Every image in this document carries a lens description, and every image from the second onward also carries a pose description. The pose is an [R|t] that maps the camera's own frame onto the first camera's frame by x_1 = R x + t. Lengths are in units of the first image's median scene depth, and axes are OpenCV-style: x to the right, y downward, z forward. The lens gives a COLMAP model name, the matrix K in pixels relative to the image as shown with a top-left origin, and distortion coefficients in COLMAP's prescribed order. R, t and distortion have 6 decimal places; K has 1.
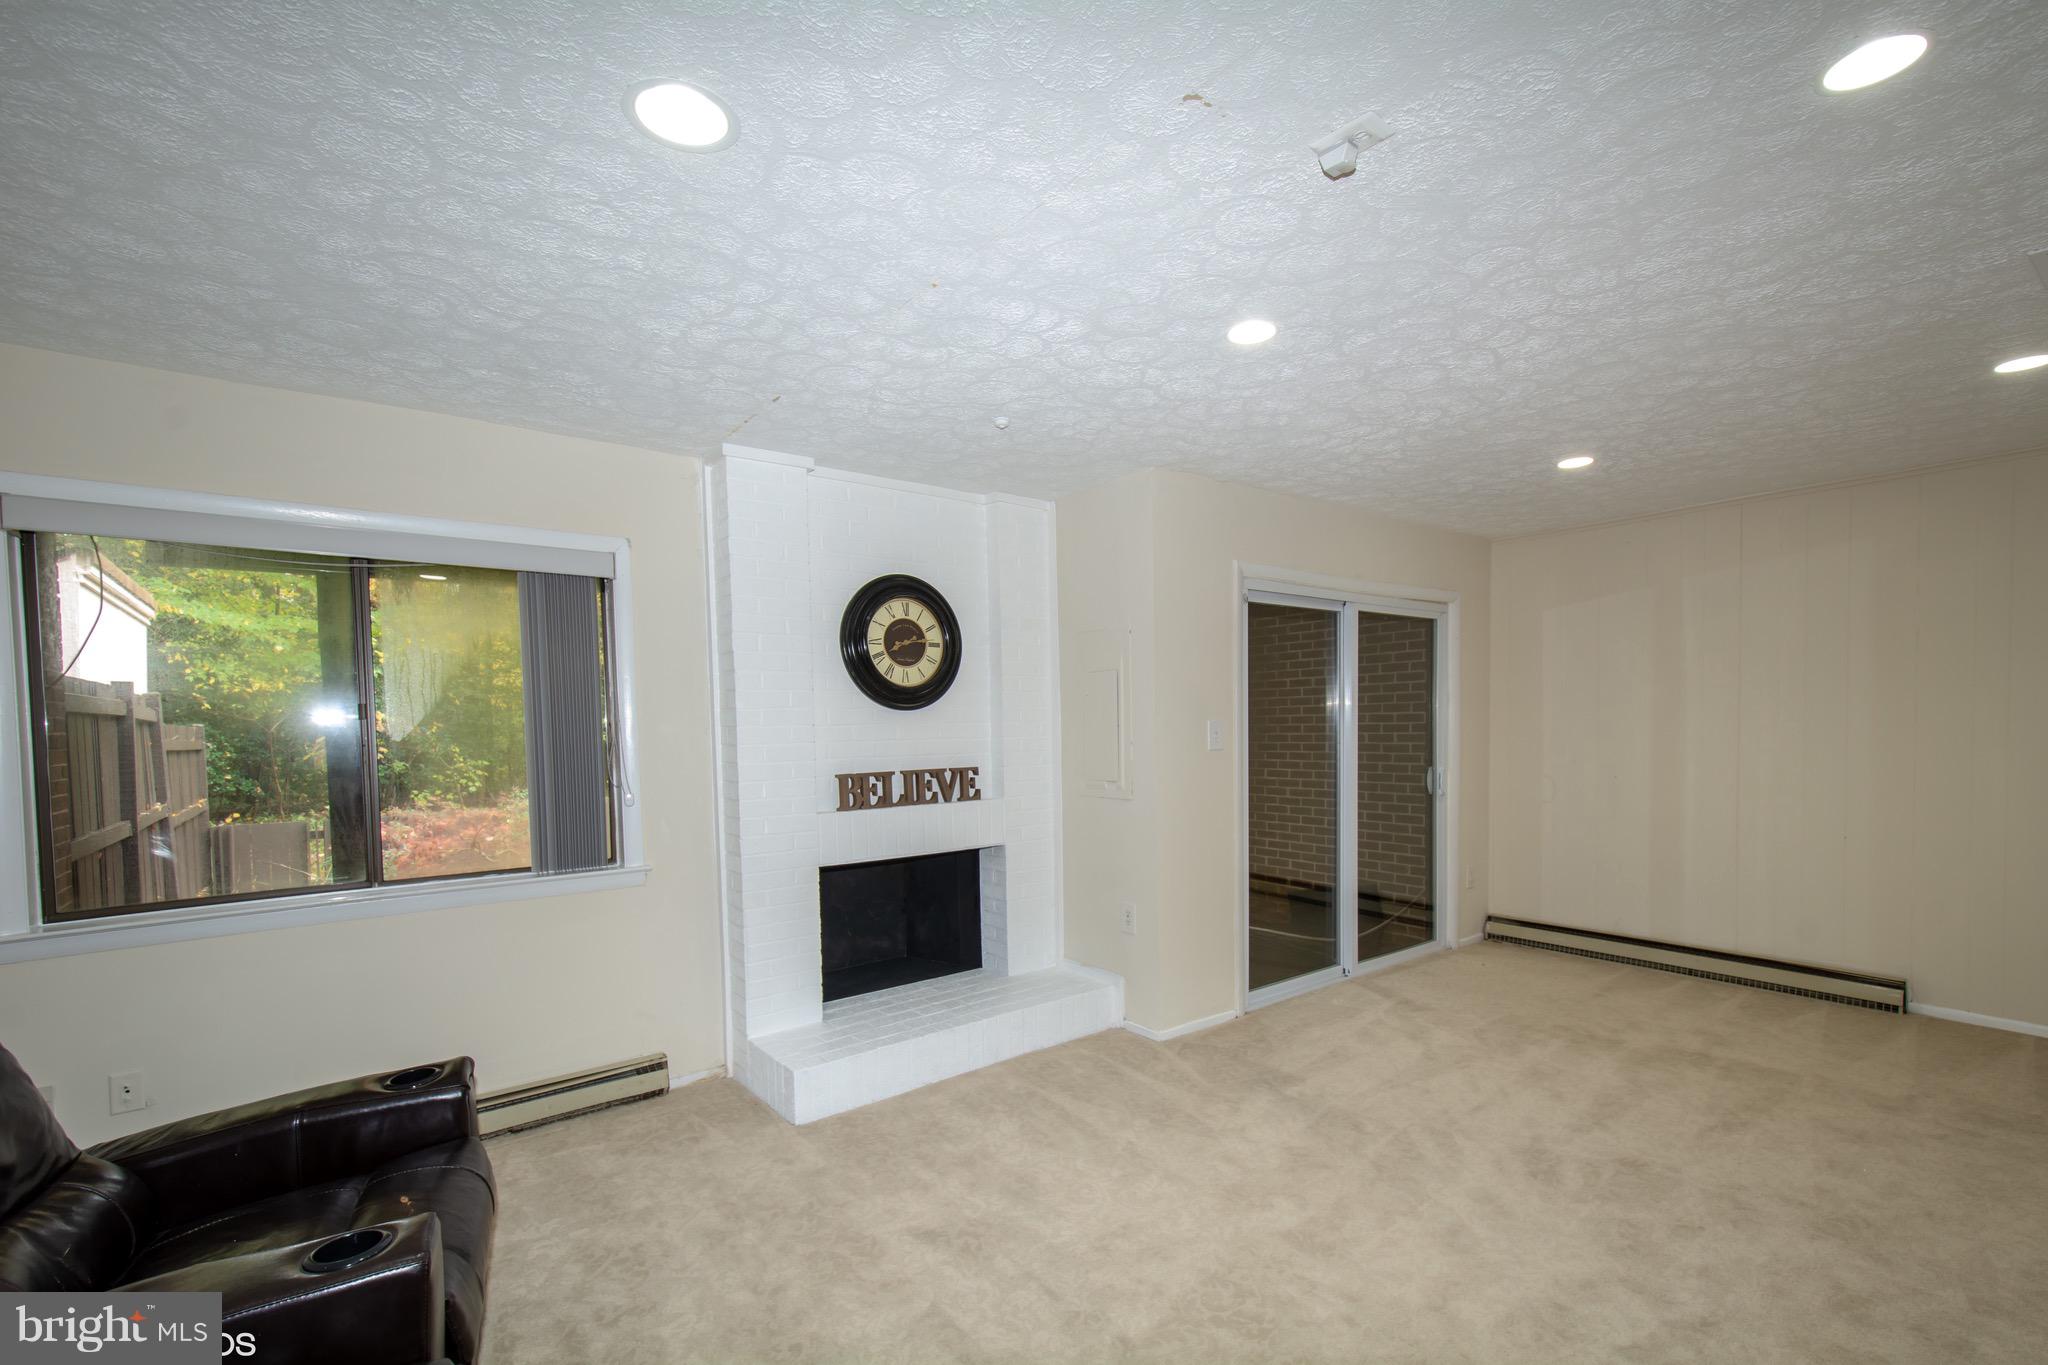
lens RADIAL K [[893.5, 0, 1042.7], [0, 893.5, 755.3], [0, 0, 1]] dist [0.012596, -0.005950]
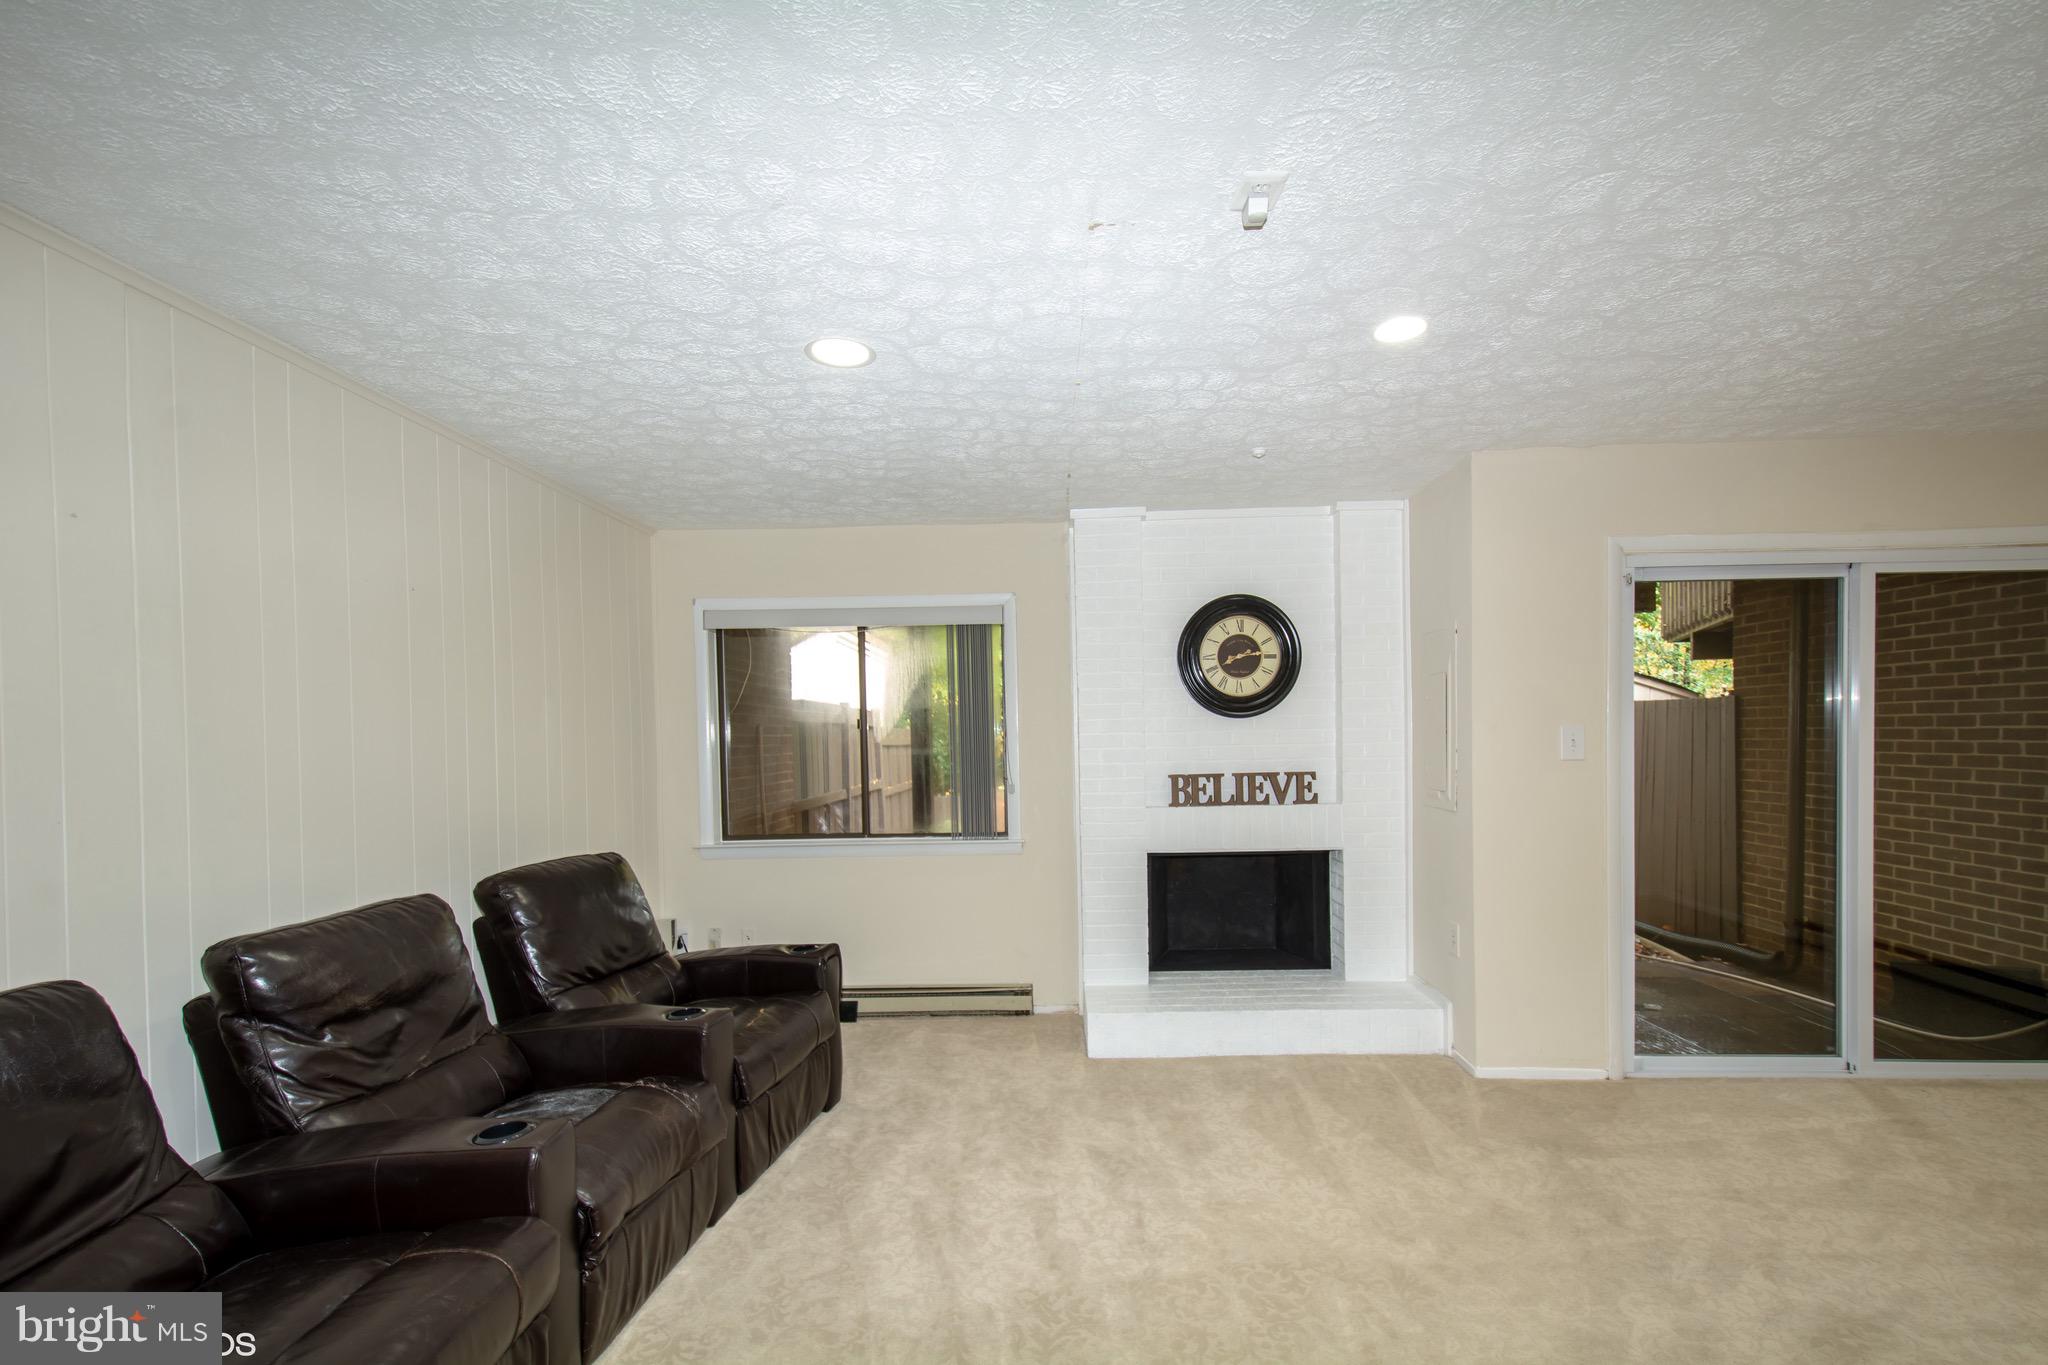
lens RADIAL K [[893.5, 0, 1042.7], [0, 893.5, 755.3], [0, 0, 1]] dist [0.012596, -0.005950]
pose [[0.765823, 0.018898, -0.642774, 0.372644], [-0.018174, 0.999805, 0.007742, -0.009244], [0.642794, 0.005753, 0.766017, 0.010005]]
